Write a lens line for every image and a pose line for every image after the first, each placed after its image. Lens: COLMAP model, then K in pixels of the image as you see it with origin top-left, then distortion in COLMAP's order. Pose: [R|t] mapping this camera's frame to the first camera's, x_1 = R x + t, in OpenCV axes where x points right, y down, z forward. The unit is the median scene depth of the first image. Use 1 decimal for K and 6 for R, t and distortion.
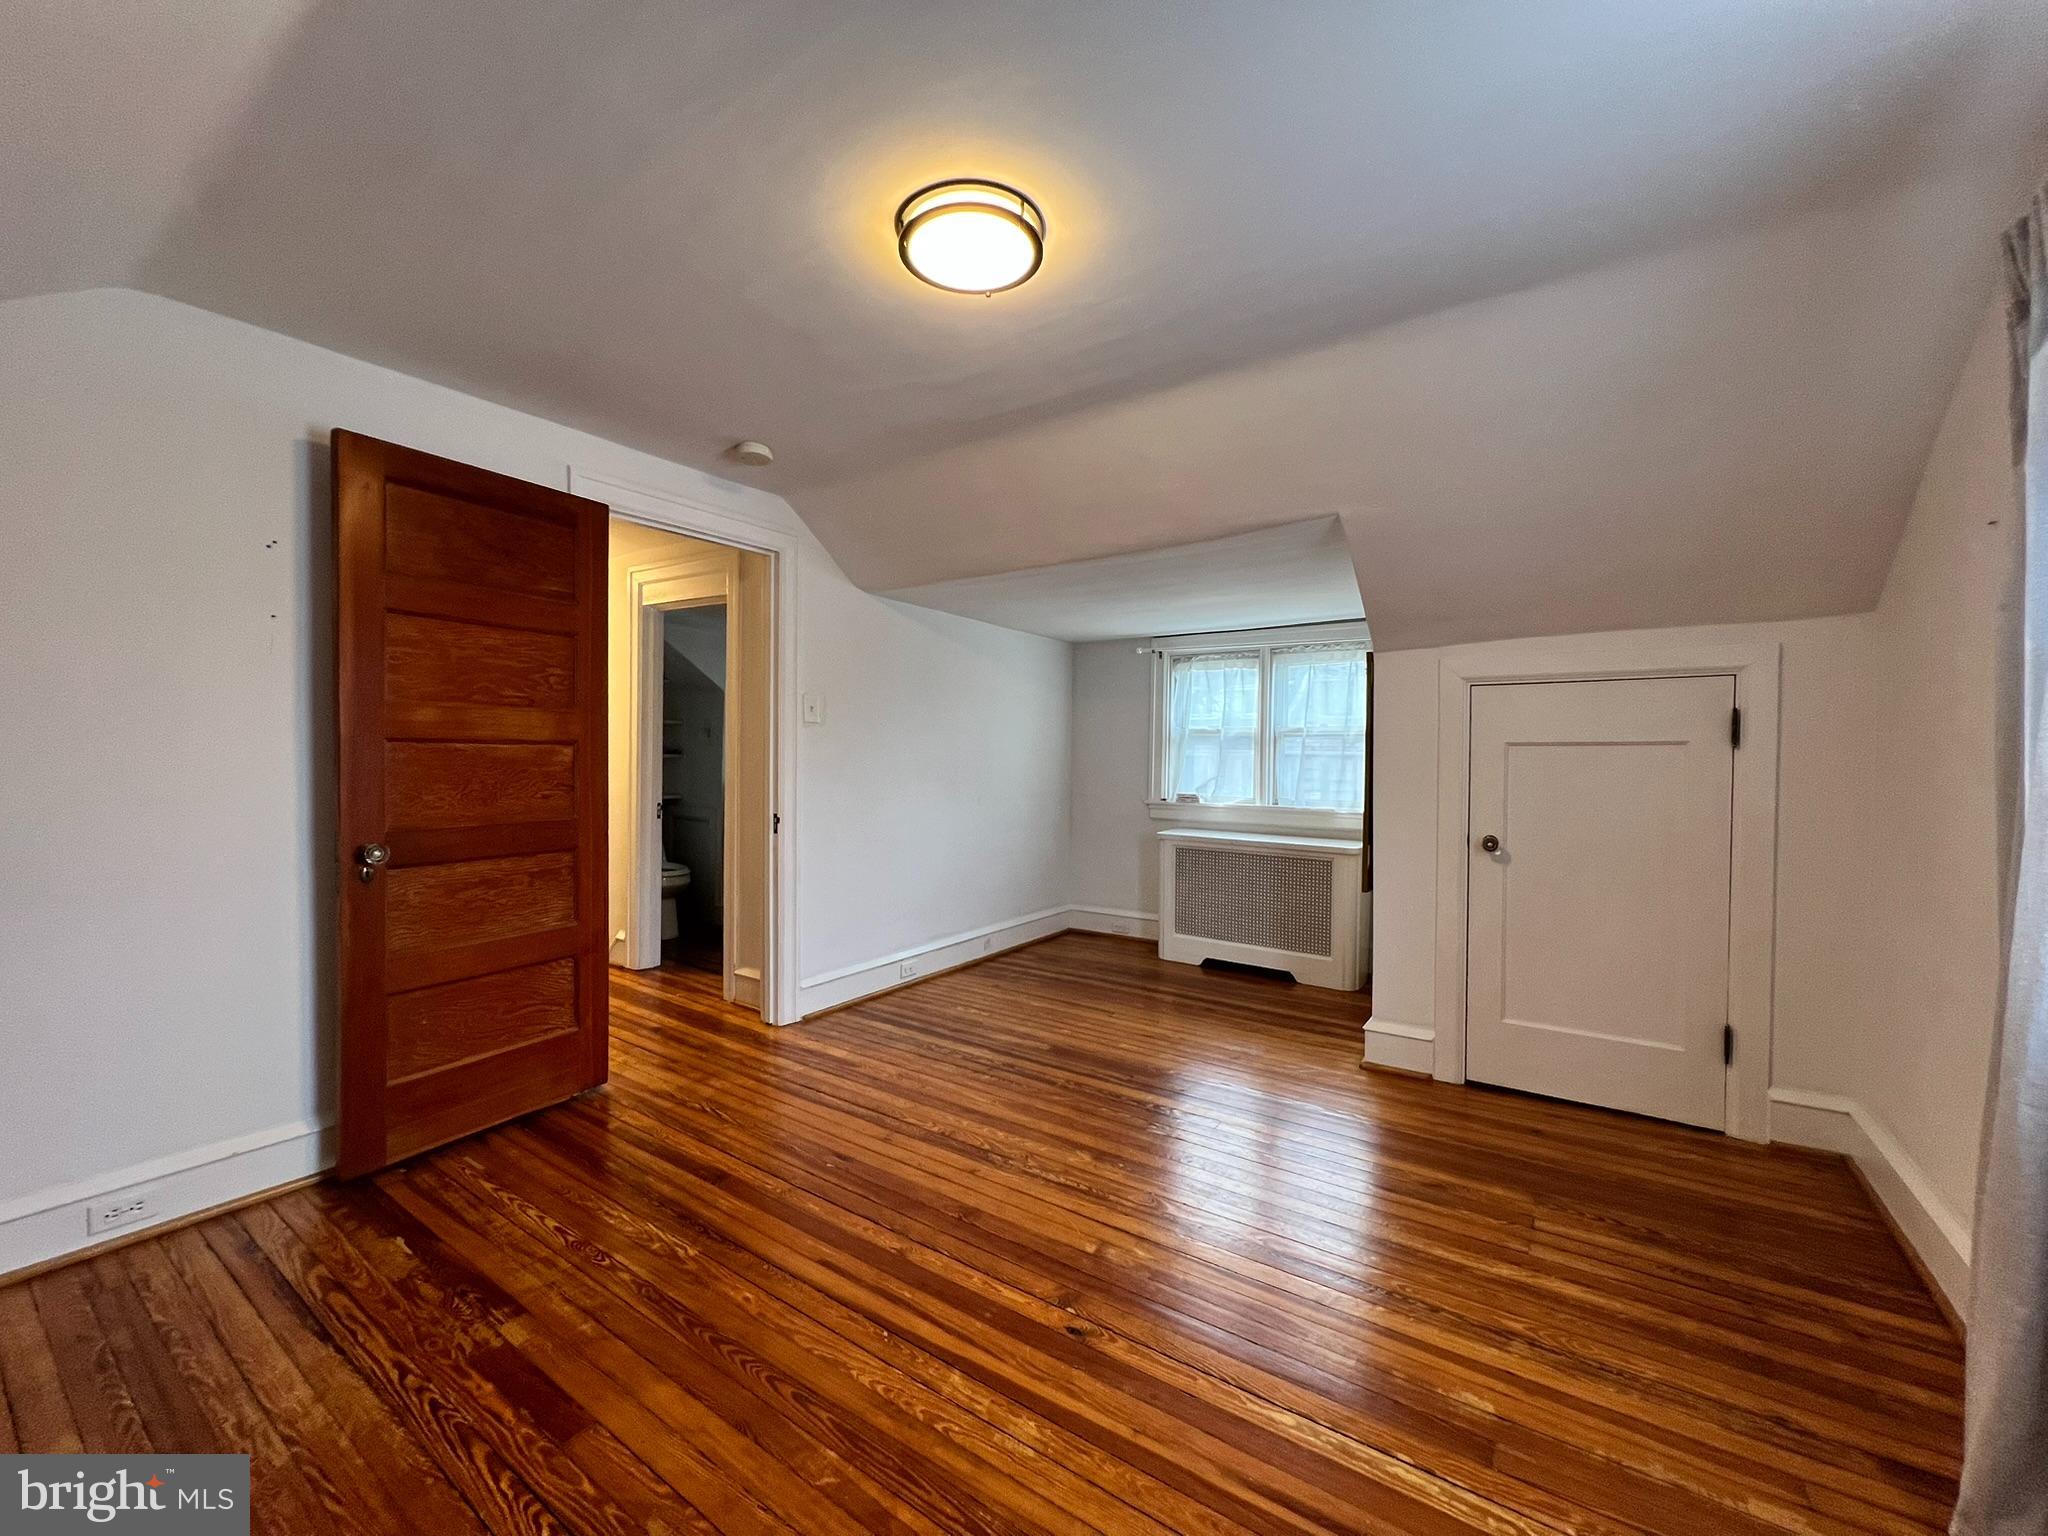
lens RADIAL K [[817.5, 0, 1020.9], [0, 817.5, 766.2], [0, 0, 1]] dist [-0.002337, -0.000041]
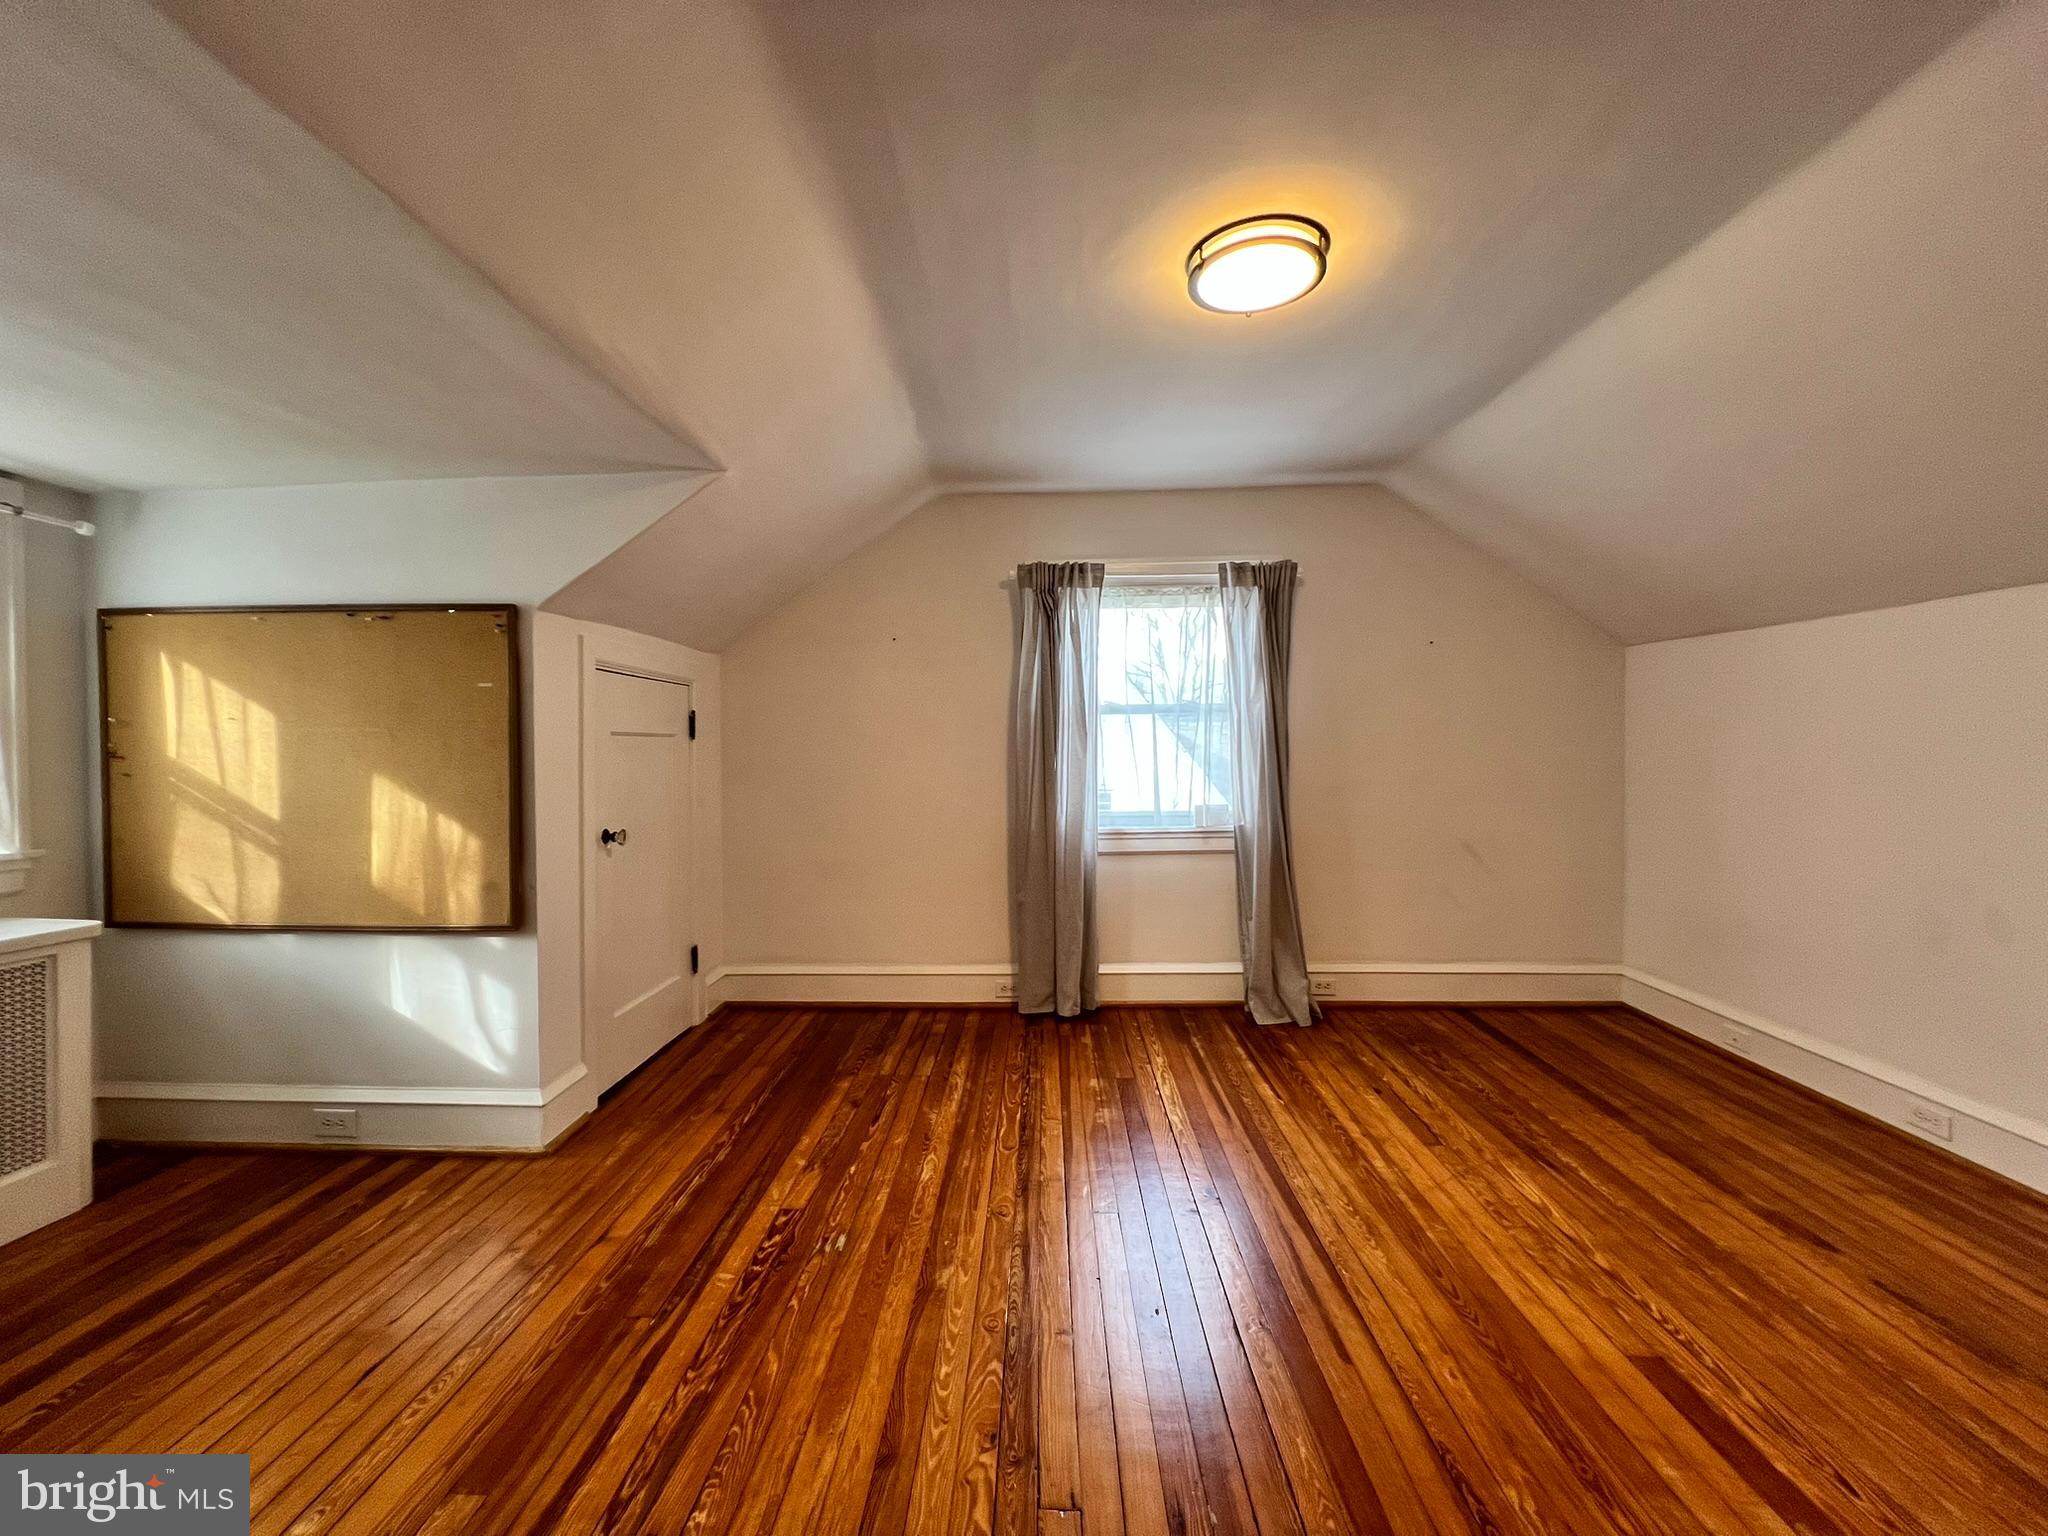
lens RADIAL K [[817.5, 0, 1020.9], [0, 817.5, 766.2], [0, 0, 1]] dist [-0.002337, -0.000041]
pose [[-0.542668, -0.018490, 0.839744, -0.742930], [0.013494, 0.999437, 0.030727, -0.016450], [-0.839839, 0.028006, -0.542113, 1.704395]]
